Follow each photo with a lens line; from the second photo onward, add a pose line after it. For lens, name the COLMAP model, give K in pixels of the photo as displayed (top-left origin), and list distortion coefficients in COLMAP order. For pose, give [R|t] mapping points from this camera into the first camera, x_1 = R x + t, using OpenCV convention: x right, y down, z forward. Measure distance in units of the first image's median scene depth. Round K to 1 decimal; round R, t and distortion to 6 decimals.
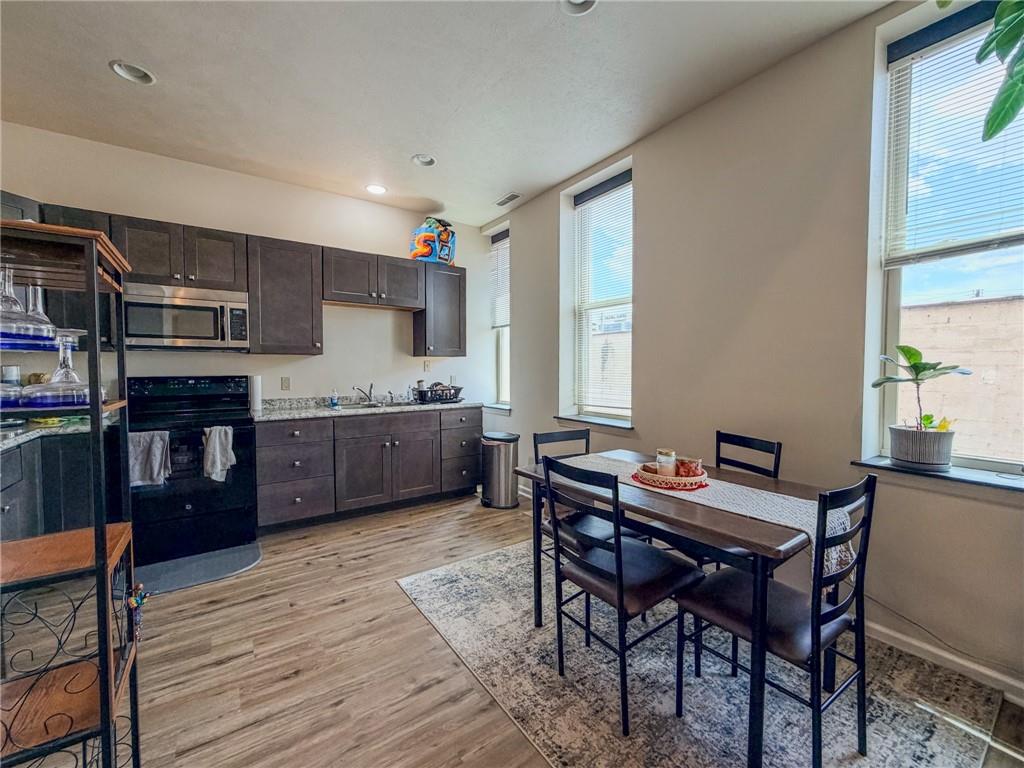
lens RADIAL K [[418.1, 0, 510.5], [0, 418.1, 383.4], [0, 0, 1]] dist [-0.000517, 0.000183]
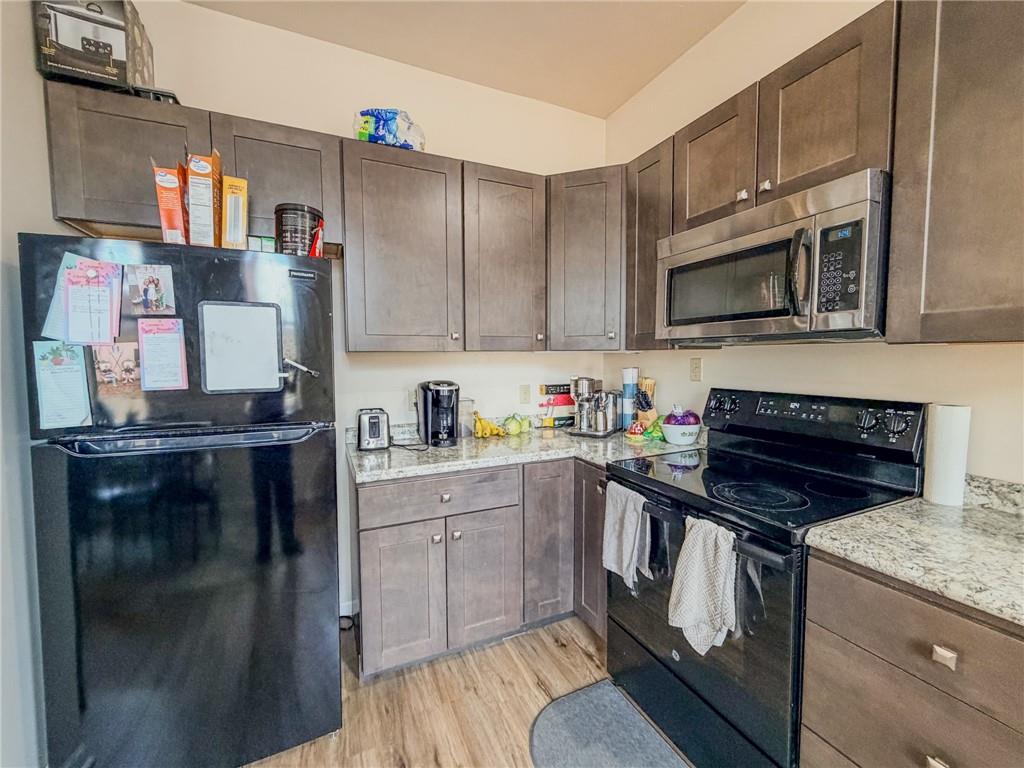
lens RADIAL K [[425.5, 0, 510.4], [0, 425.5, 383.7], [0, 0, 1]] dist [-0.000678, 0.000100]
pose [[-0.178635, 0.065542, -0.981730, -0.221654], [-0.029970, 0.996953, 0.072012, -0.056797], [0.983459, 0.042286, -0.176126, 0.781424]]
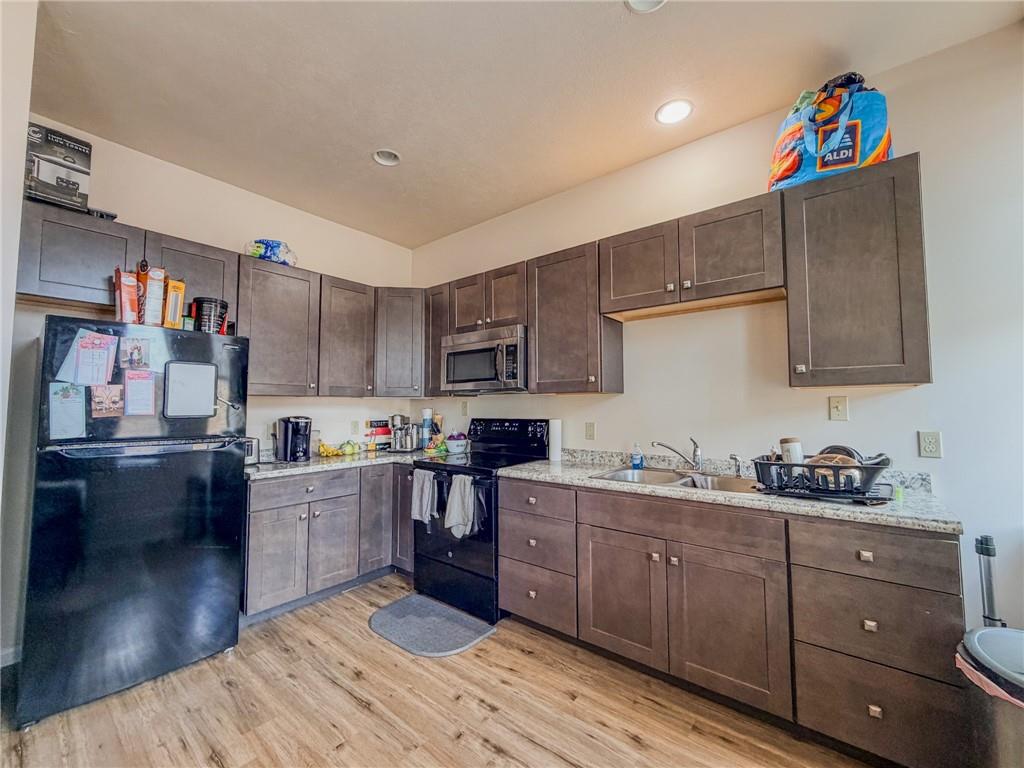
lens RADIAL K [[418.1, 0, 510.5], [0, 418.1, 383.4], [0, 0, 1]] dist [-0.000517, 0.000183]
pose [[0.279146, -0.053940, -0.958732, 0.198441], [-0.032774, 0.997304, -0.065653, -0.037177], [0.959689, 0.049748, 0.276626, 0.751314]]
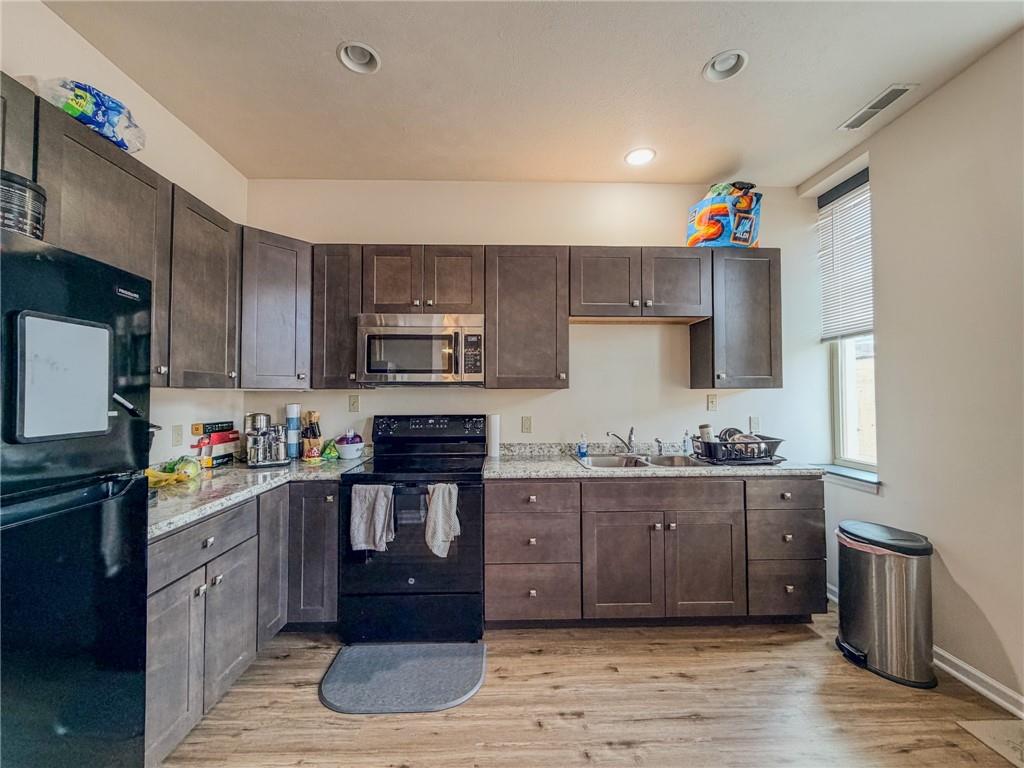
lens RADIAL K [[411.6, 0, 510.3], [0, 411.6, 383.2], [0, 0, 1]] dist [-0.001006, -0.000329]
pose [[0.836644, -0.014559, -0.547553, -0.150932], [-0.019719, 0.998198, -0.056670, -0.039443], [0.547392, 0.058210, 0.834850, 0.372375]]
